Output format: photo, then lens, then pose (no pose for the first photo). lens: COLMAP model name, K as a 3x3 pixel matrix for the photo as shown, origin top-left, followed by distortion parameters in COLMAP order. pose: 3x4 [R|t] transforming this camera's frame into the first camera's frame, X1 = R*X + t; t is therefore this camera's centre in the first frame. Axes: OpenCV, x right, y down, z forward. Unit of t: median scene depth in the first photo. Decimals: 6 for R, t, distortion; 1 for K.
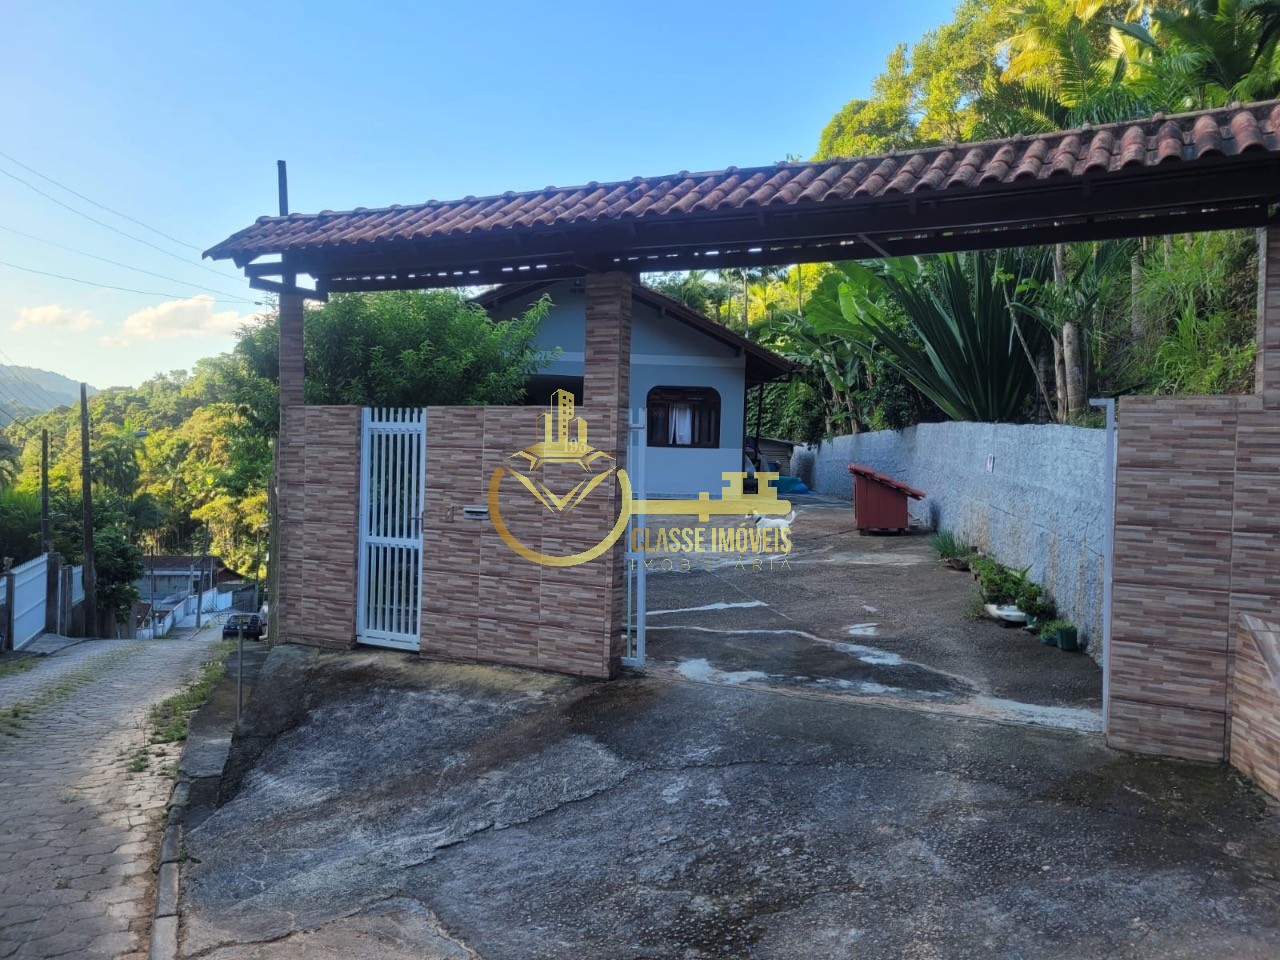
lens RADIAL K [[1013.7, 0, 624.6], [0, 1013.7, 473.1], [0, 0, 1]] dist [0.081739, -0.129512]
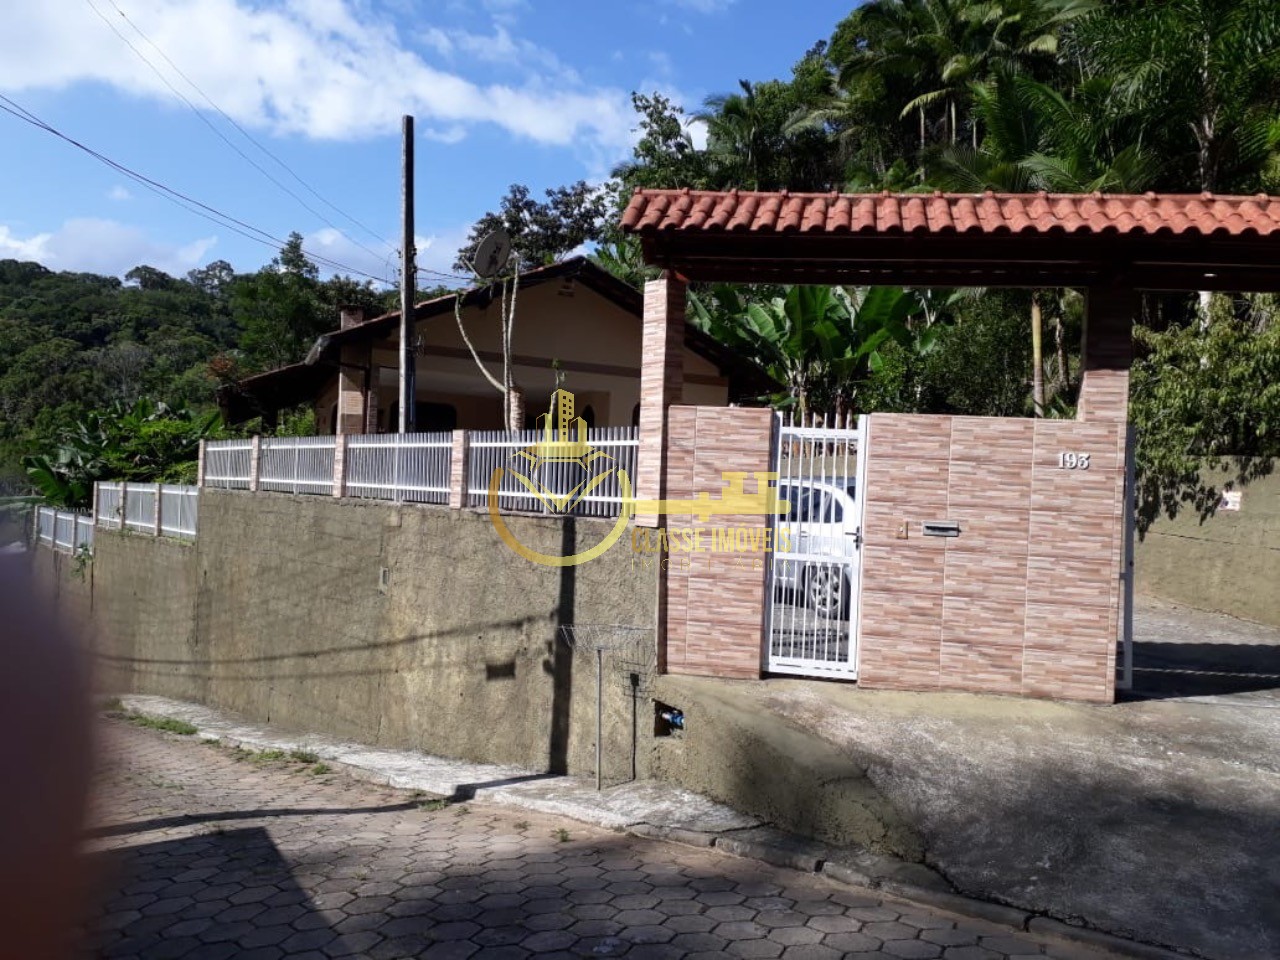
lens RADIAL K [[1013.7, 0, 638.7], [0, 1013.7, 469.3], [0, 0, 1]] dist [0.081739, -0.129512]
pose [[0.947680, 0.029631, 0.317843, -0.734255], [-0.023569, 0.999460, -0.022903, 0.012938], [-0.318350, 0.014213, 0.947867, 0.205804]]
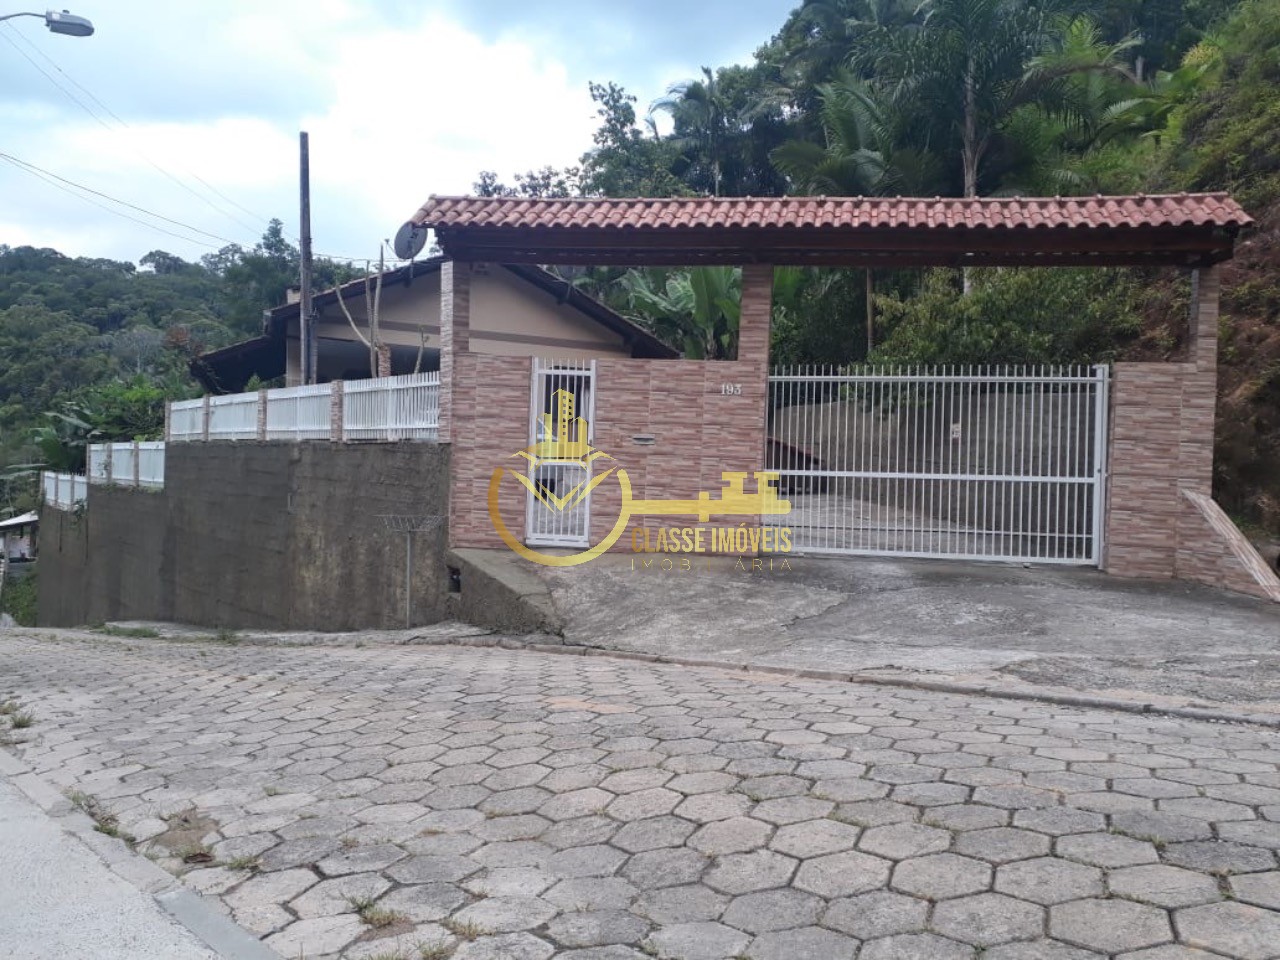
lens RADIAL K [[1013.7, 0, 644.4], [0, 1013.7, 477.5], [0, 0, 1]] dist [0.081739, -0.129512]
pose [[0.952153, 0.009548, 0.305473, -0.565200], [-0.011996, 0.999909, 0.006137, 0.083197], [-0.305386, -0.009508, 0.952181, -0.259549]]
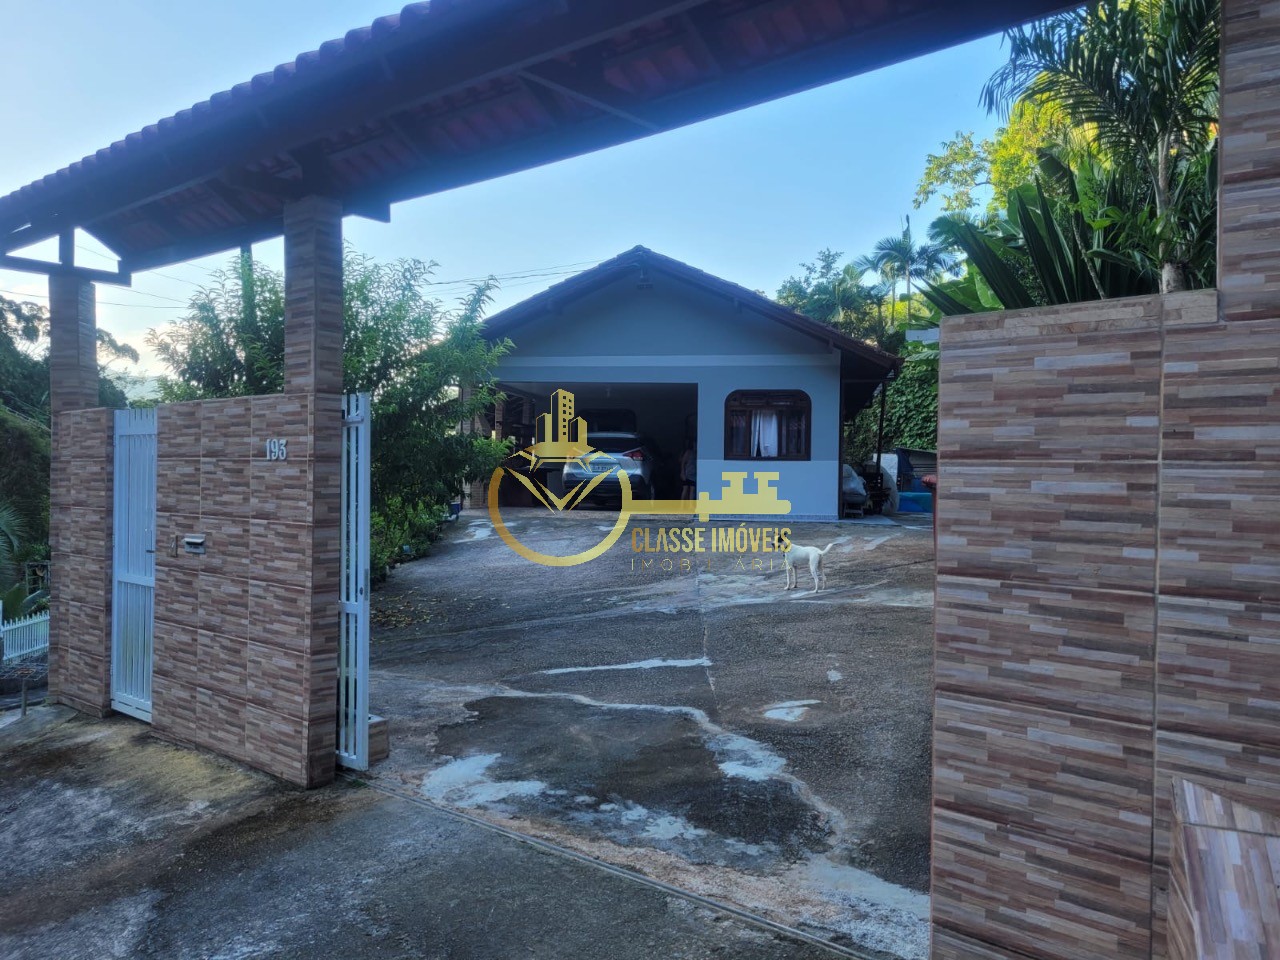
lens RADIAL K [[999.5, 0, 619.4], [0, 999.5, 474.4], [0, 0, 1]] dist [0.022755, -0.014360]
pose [[0.973812, -0.017020, -0.226717, 0.334320], [0.012699, 0.999709, -0.020504, 0.007307], [0.227000, 0.017088, 0.973745, 0.370407]]
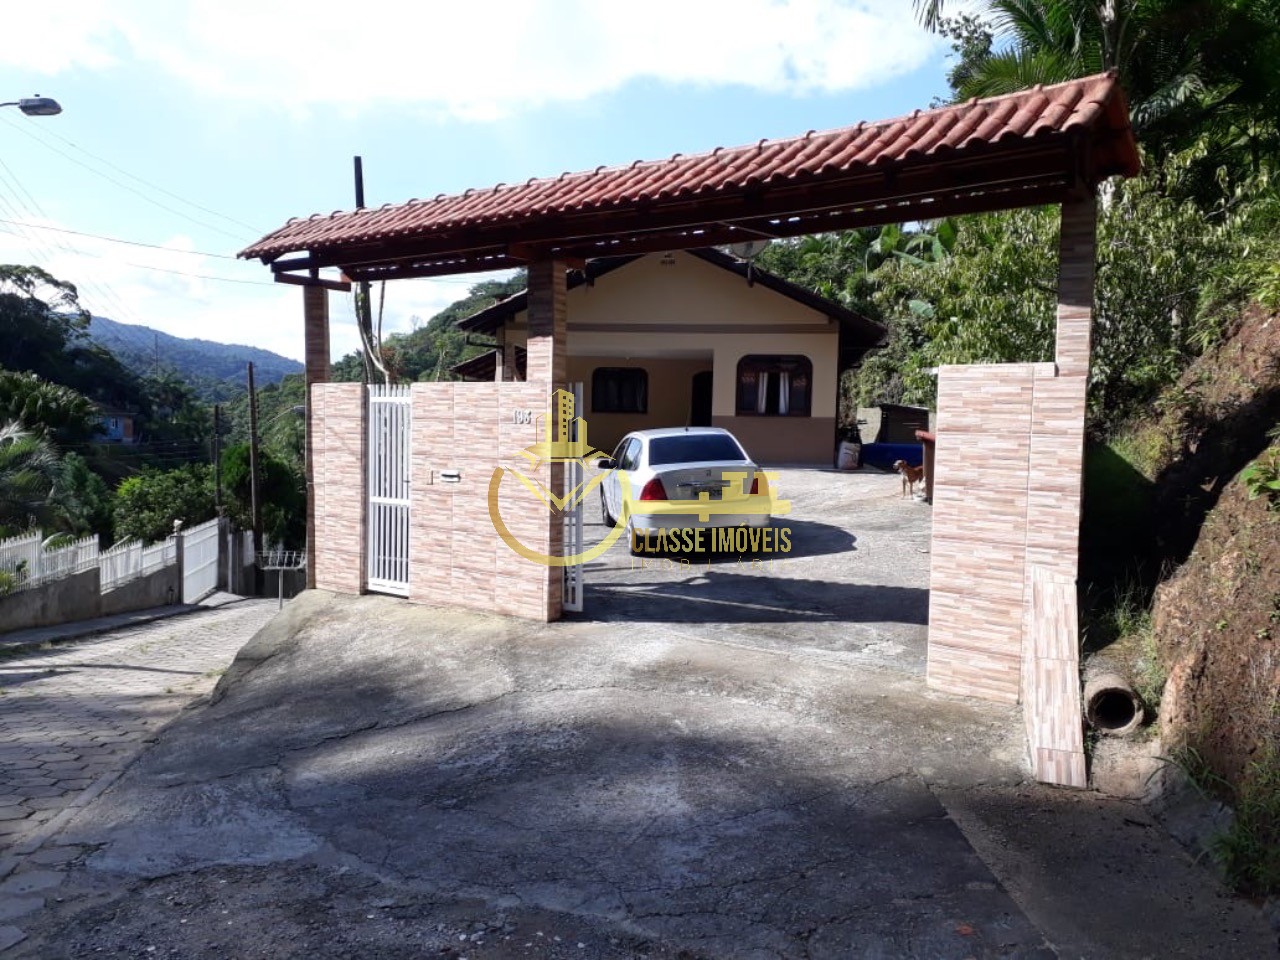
lens RADIAL K [[1013.7, 0, 643.0], [0, 1013.7, 475.2], [0, 0, 1]] dist [0.081739, -0.129512]
pose [[0.985653, -0.003114, -0.168754, 0.271113], [0.009445, 0.999281, 0.036724, -0.001752], [0.168519, -0.037791, 0.984974, -0.090193]]
